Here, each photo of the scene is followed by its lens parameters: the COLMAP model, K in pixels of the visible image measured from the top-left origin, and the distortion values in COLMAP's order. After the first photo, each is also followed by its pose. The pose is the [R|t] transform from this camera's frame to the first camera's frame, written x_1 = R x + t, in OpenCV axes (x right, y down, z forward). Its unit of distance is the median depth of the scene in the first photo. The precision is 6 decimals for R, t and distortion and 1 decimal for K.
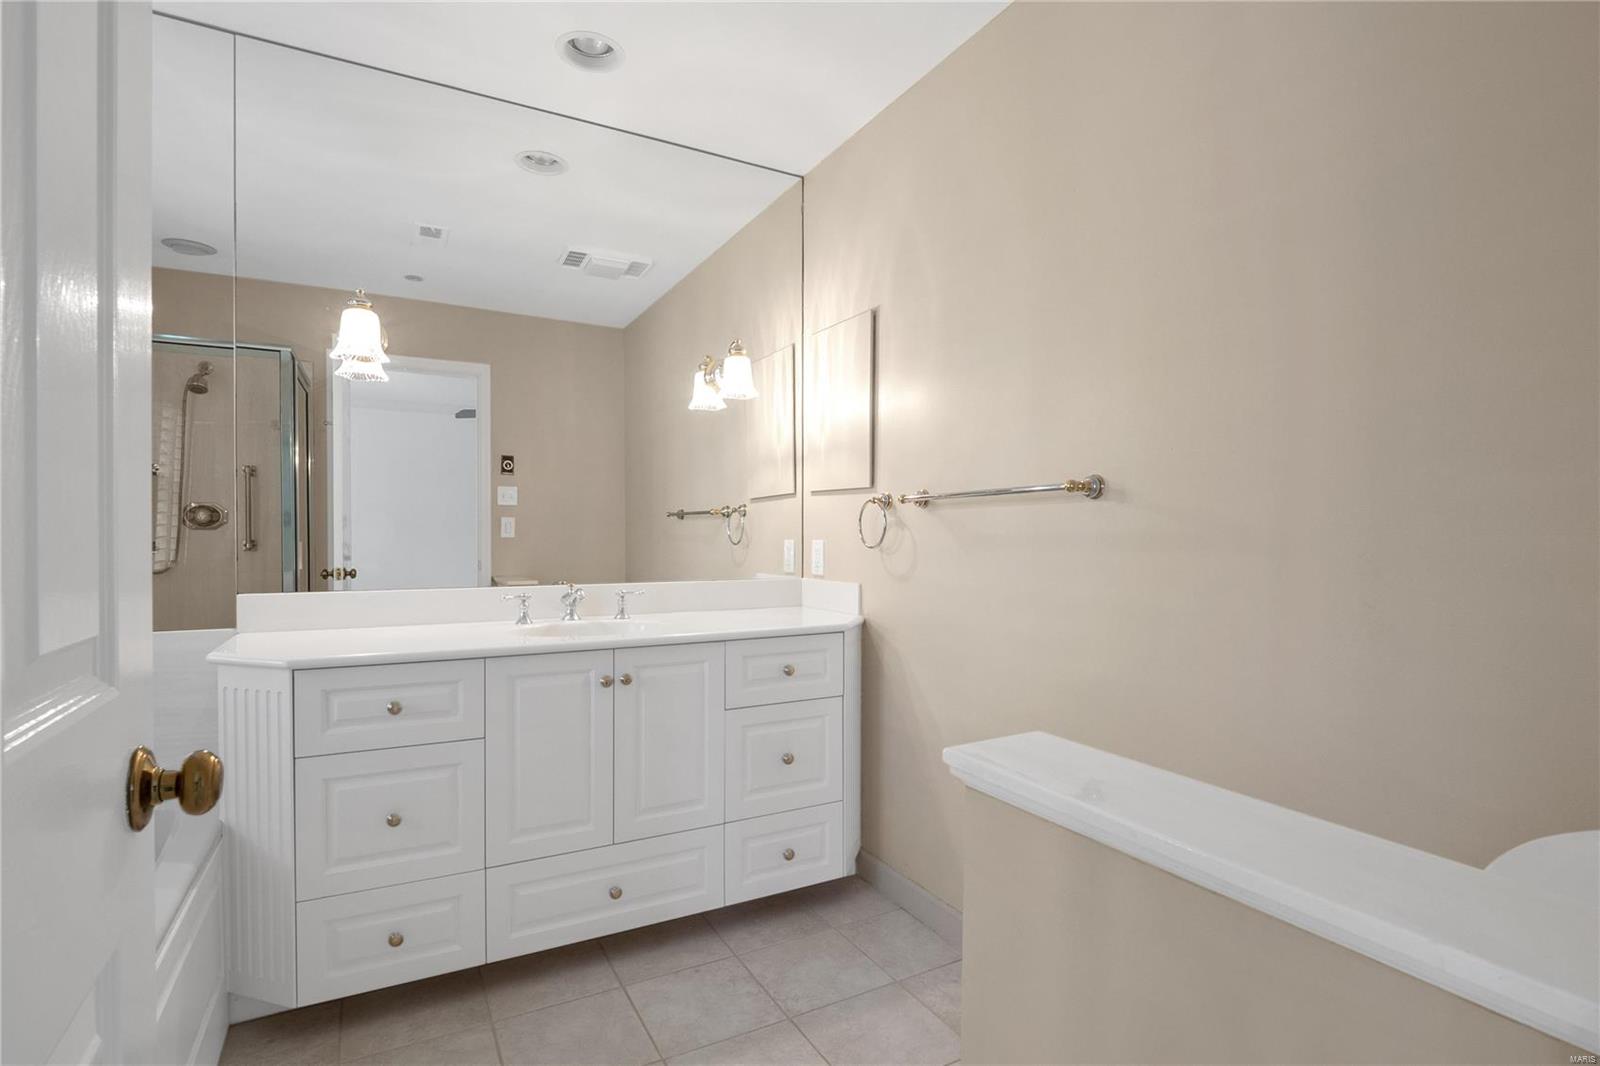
lens RADIAL K [[791.9, 0, 800.2], [0, 791.9, 537.1], [0, 0, 1]] dist [-0.006608, -0.000940]
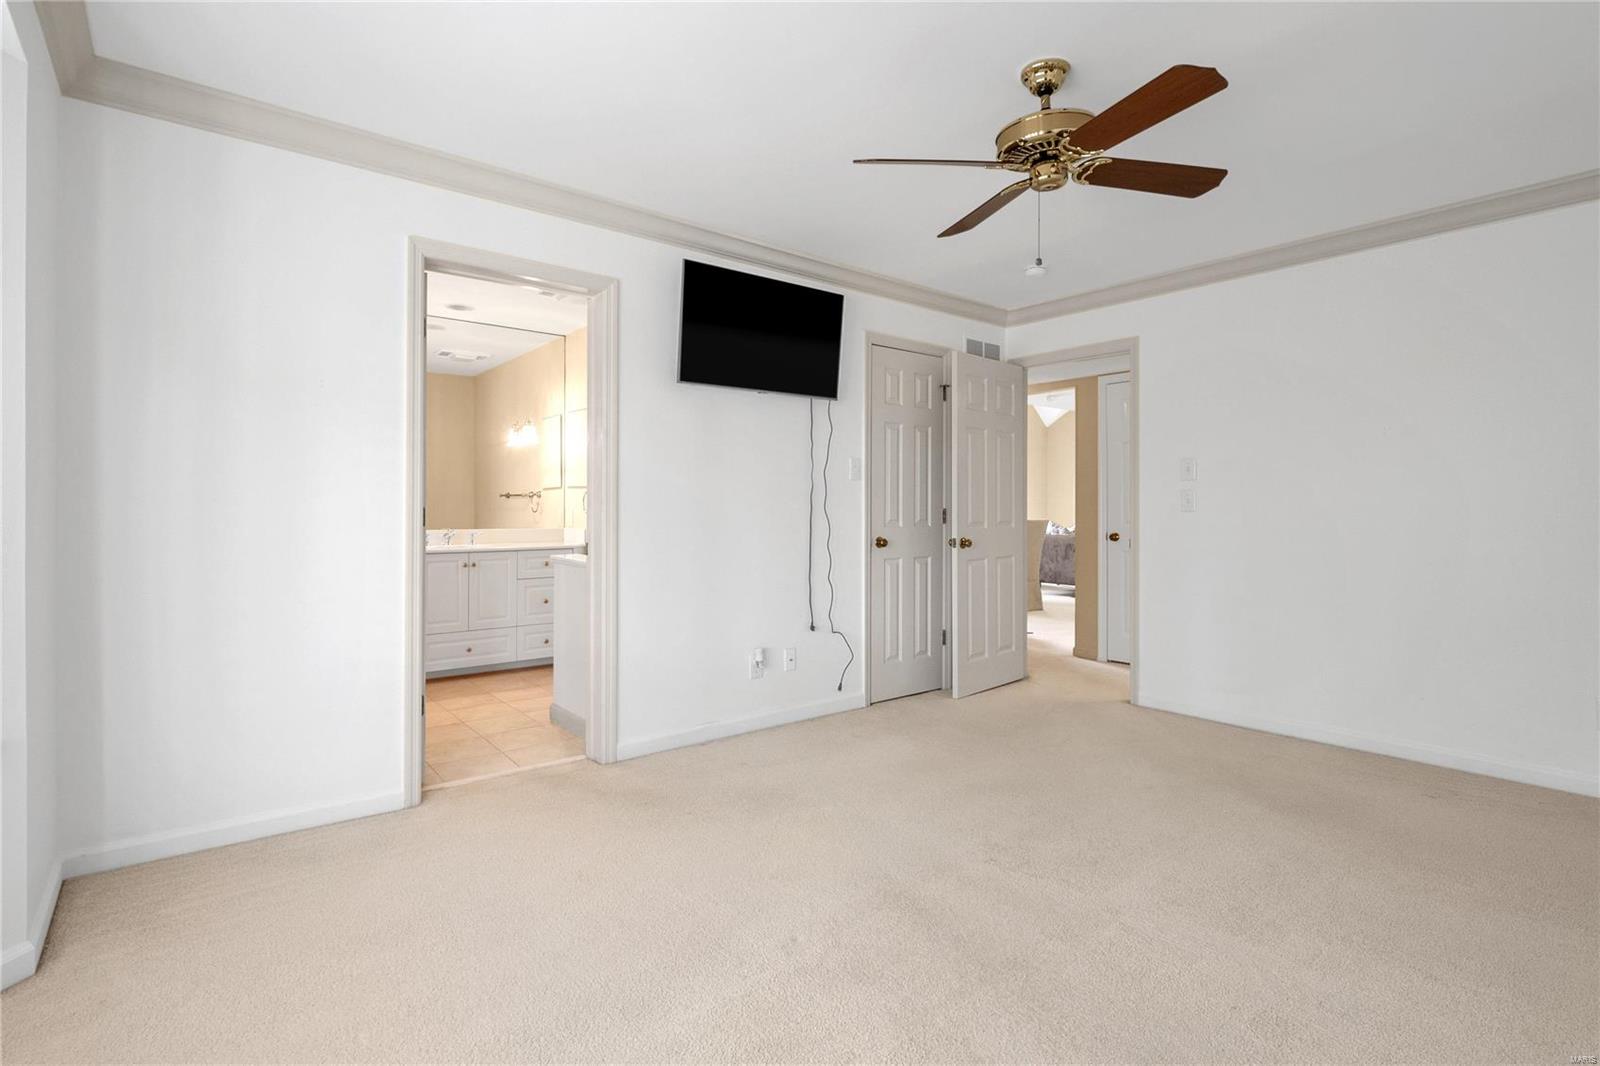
lens RADIAL K [[791.9, 0, 815.8], [0, 791.9, 507.8], [0, 0, 1]] dist [-0.006608, -0.000940]
pose [[0.982291, -0.000496, 0.187361, 0.298033], [0.000645, 1.000000, -0.000731, 0.000213], [-0.187360, 0.000839, 0.982291, -1.323387]]
